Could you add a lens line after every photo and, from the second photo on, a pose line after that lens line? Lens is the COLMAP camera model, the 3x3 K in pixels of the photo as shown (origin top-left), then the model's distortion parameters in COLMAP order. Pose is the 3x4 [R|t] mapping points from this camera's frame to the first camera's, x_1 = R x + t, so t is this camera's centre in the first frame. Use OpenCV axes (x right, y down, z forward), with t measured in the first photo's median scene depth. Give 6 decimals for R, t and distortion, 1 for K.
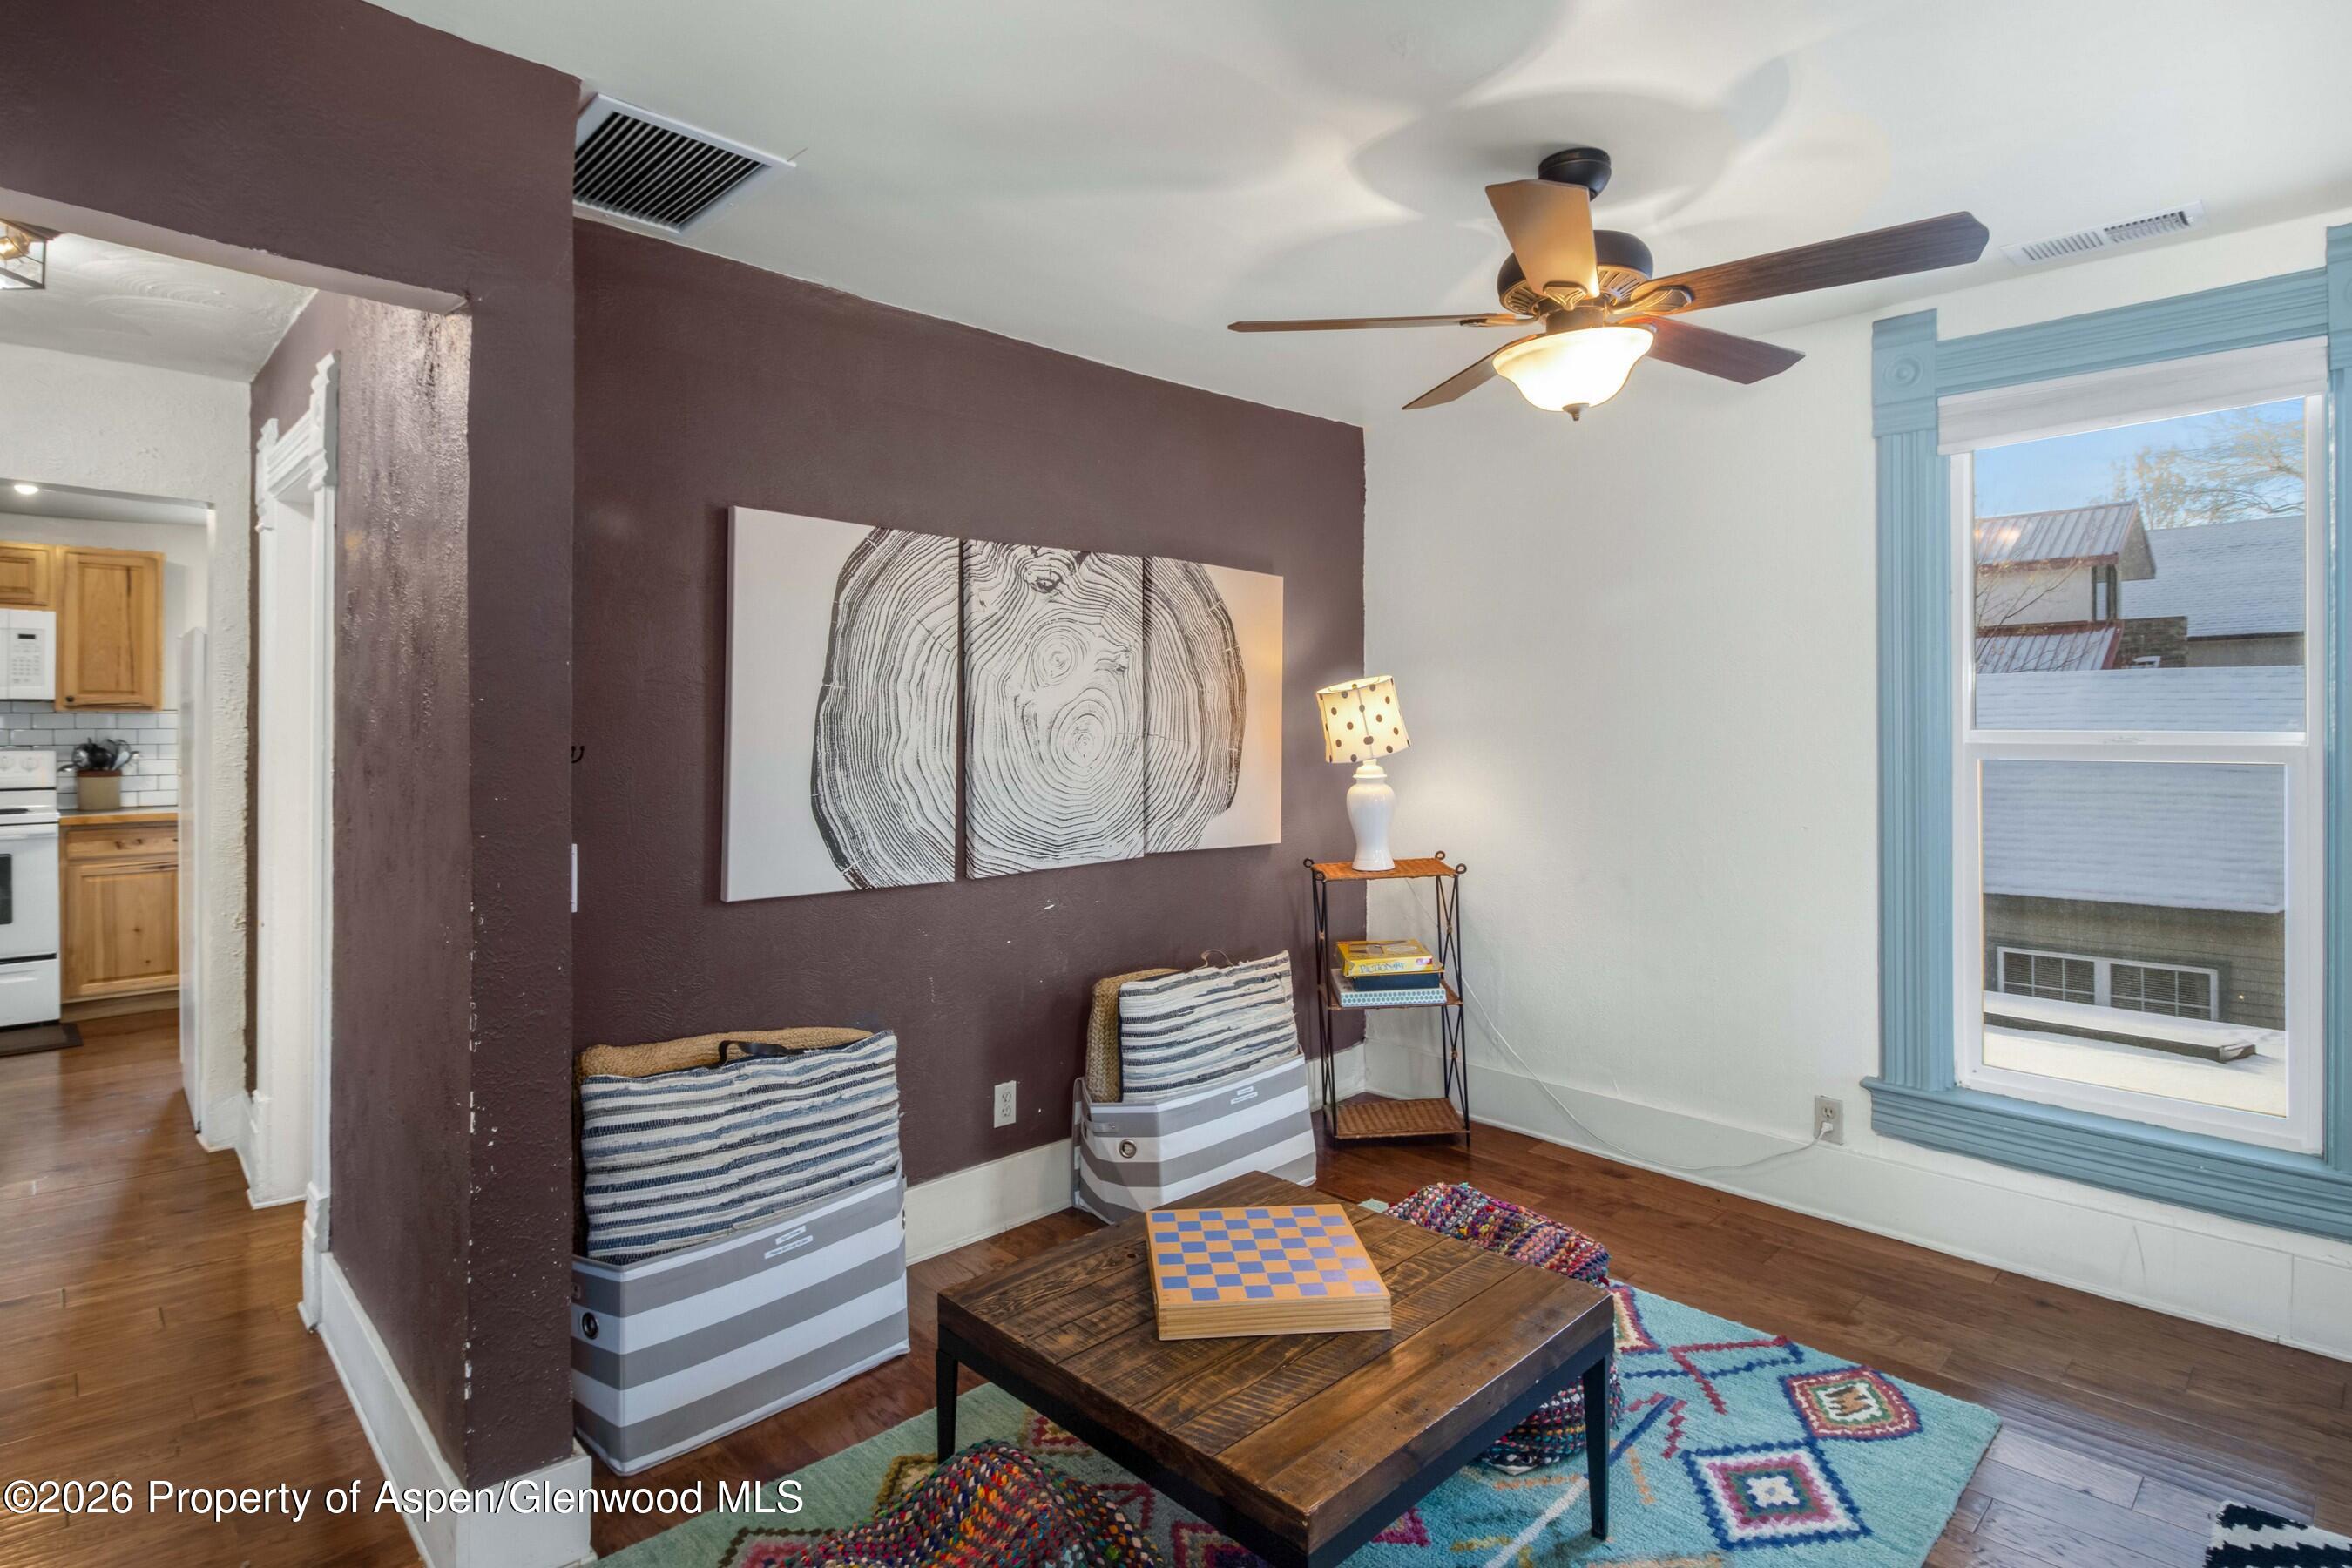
lens RADIAL K [[1193.7, 0, 1174.3], [0, 1193.7, 717.1], [0, 0, 1]] dist [0.000062, -0.000187]
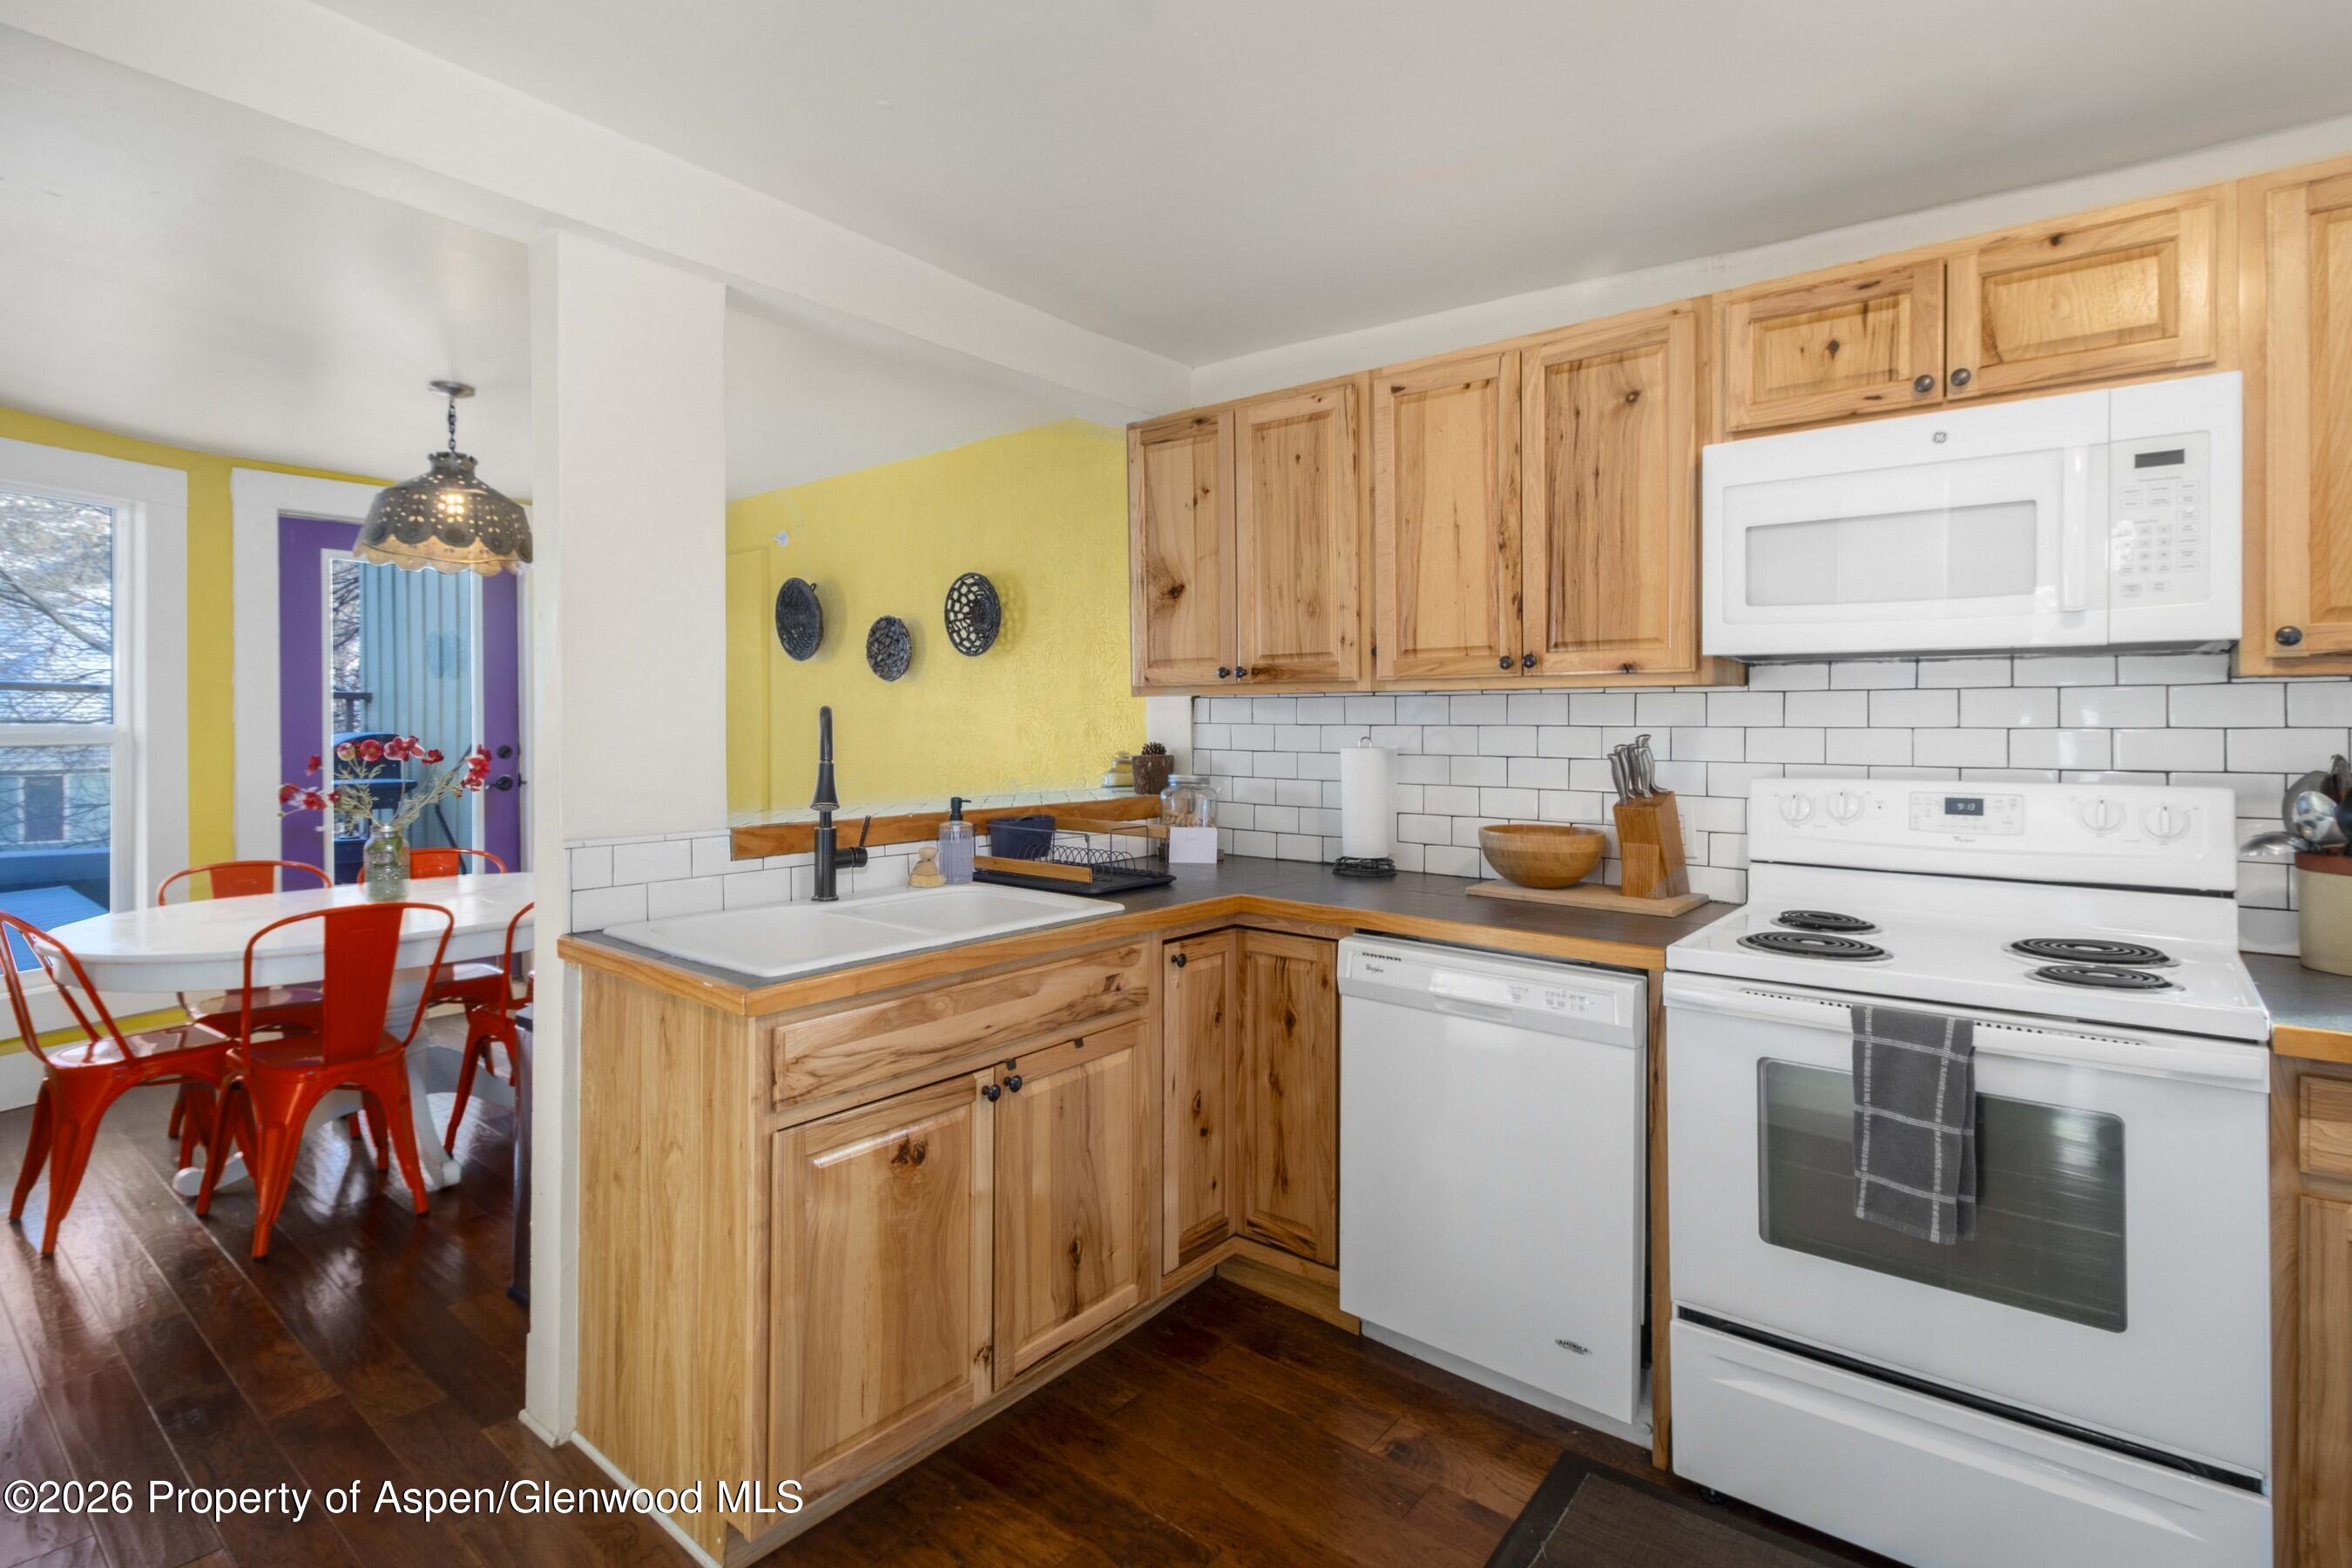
lens RADIAL K [[1139.8, 0, 1174.7], [0, 1139.8, 723.0], [0, 0, 1]] dist [0.002212, 0.000208]
pose [[0.108763, 0.002529, -0.994064, -0.652426], [0.007225, 0.999968, 0.003335, 0.005018], [0.994041, -0.007545, 0.108742, 0.668676]]
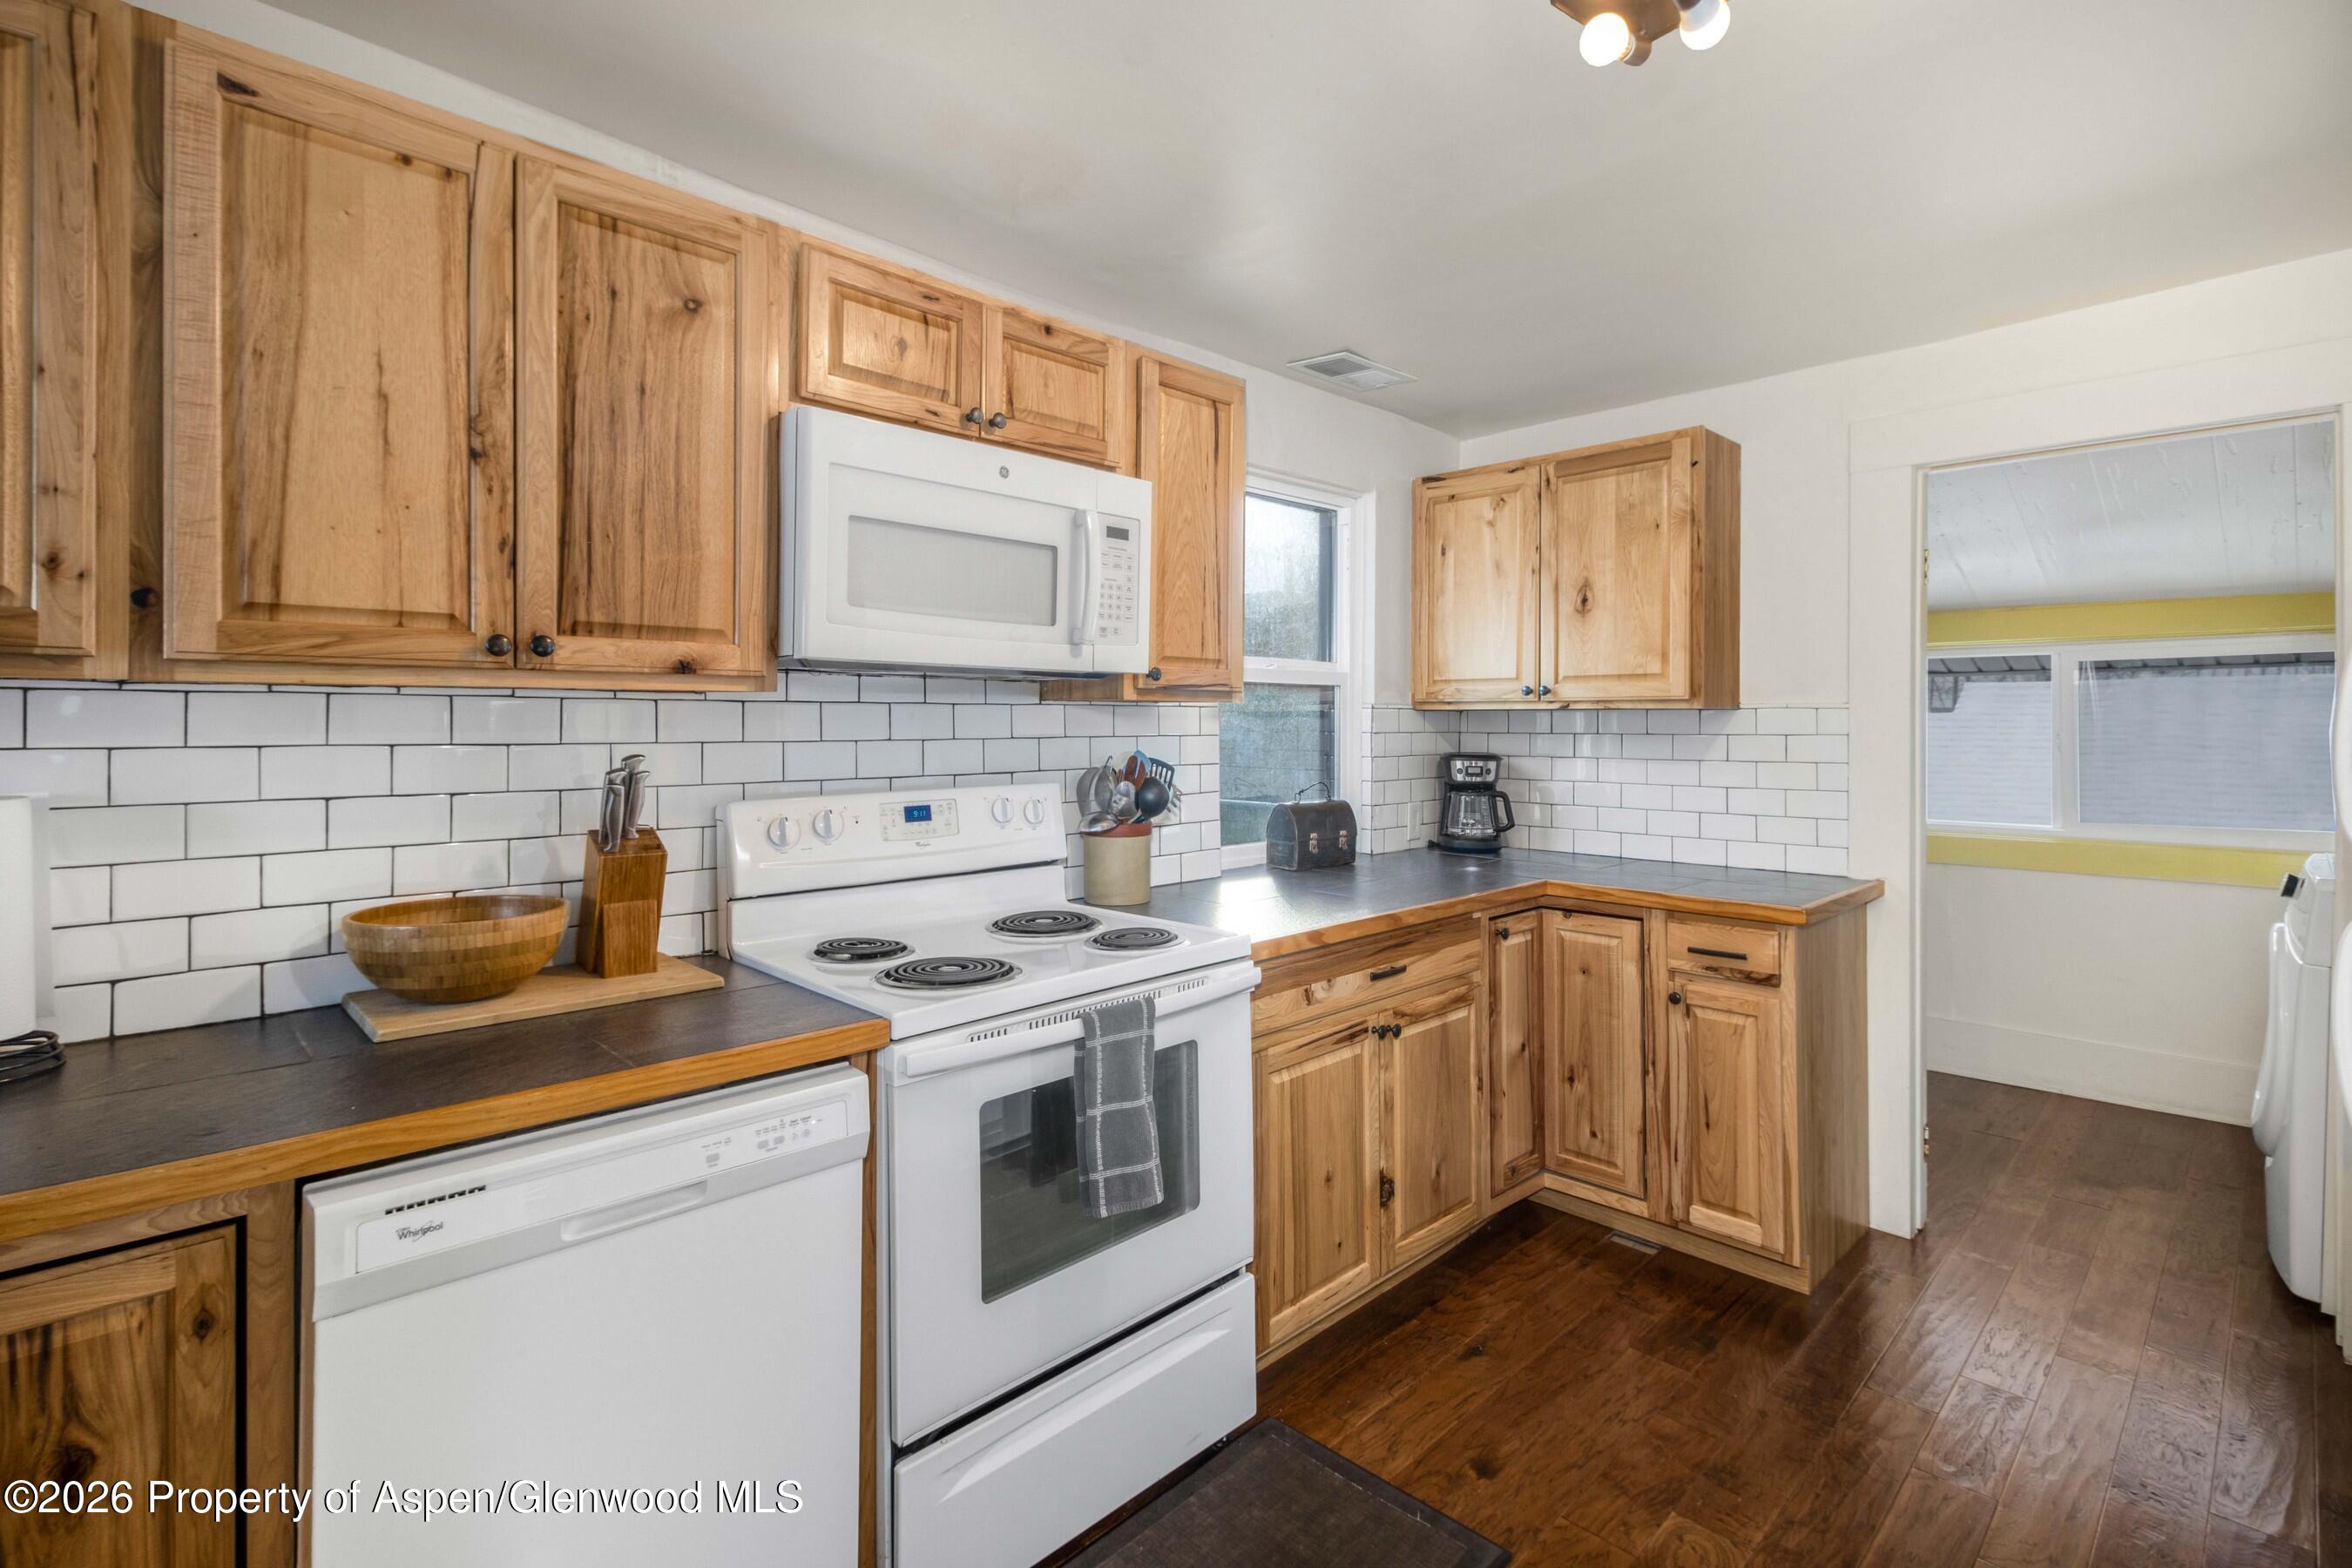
lens RADIAL K [[1071.5, 0, 1177.3], [0, 1071.5, 721.4], [0, 0, 1]] dist [0.000787, -0.000275]
pose [[0.999994, 0.001108, 0.003317, -0.920592], [-0.001130, 0.999977, 0.006676, 0.000248], [-0.003309, -0.006679, 0.999972, 0.585311]]
